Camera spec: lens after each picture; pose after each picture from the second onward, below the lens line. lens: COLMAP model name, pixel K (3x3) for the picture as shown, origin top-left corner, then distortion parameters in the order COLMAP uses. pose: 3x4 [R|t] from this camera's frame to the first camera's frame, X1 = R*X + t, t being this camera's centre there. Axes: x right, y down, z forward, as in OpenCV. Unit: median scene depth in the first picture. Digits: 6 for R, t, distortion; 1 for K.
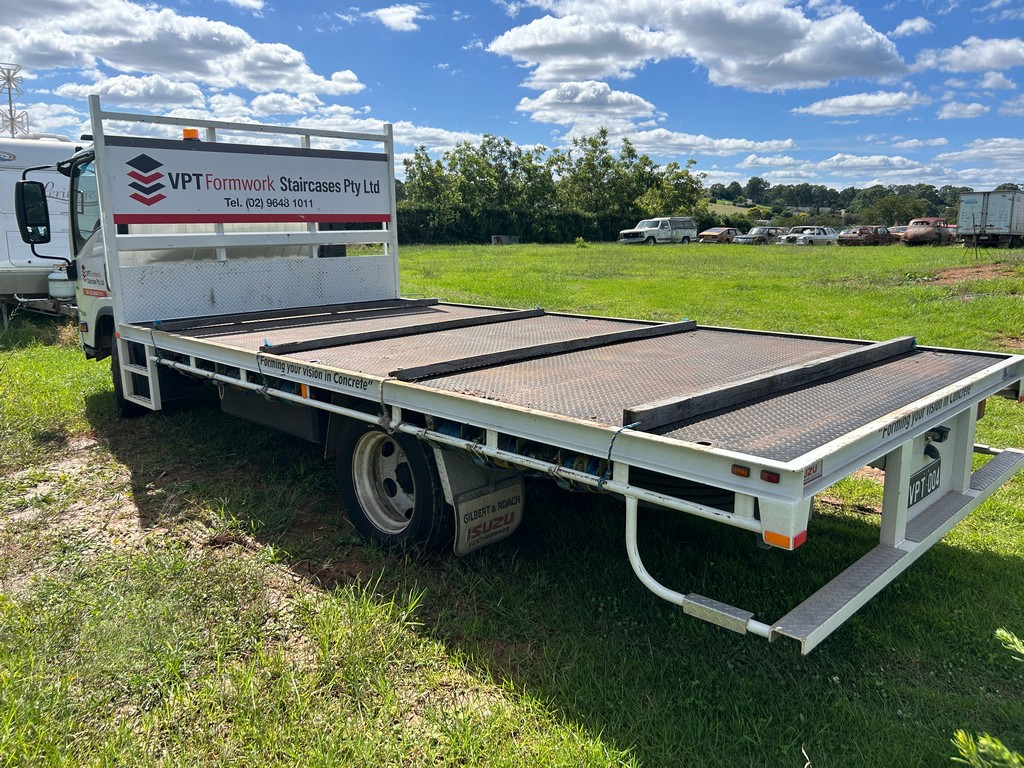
lens RADIAL K [[817.8, 0, 512.0], [0, 817.8, 384.0], [0, 0, 1]] dist [0.043622, -0.005847]
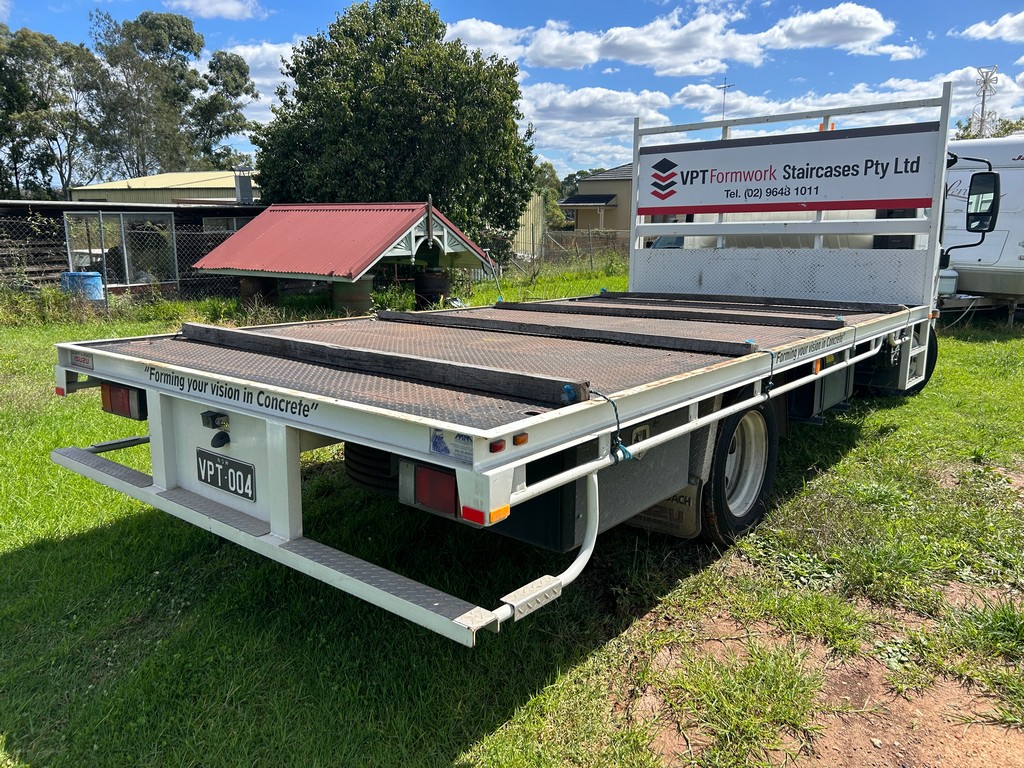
lens RADIAL K [[817.8, 0, 512.0], [0, 817.8, 384.0], [0, 0, 1]] dist [0.043622, -0.005847]
pose [[0.056789, 0.208954, -0.976275, 0.722682], [-0.179624, 0.964035, 0.195886, -0.133929], [0.982095, 0.164238, 0.092279, 0.632815]]
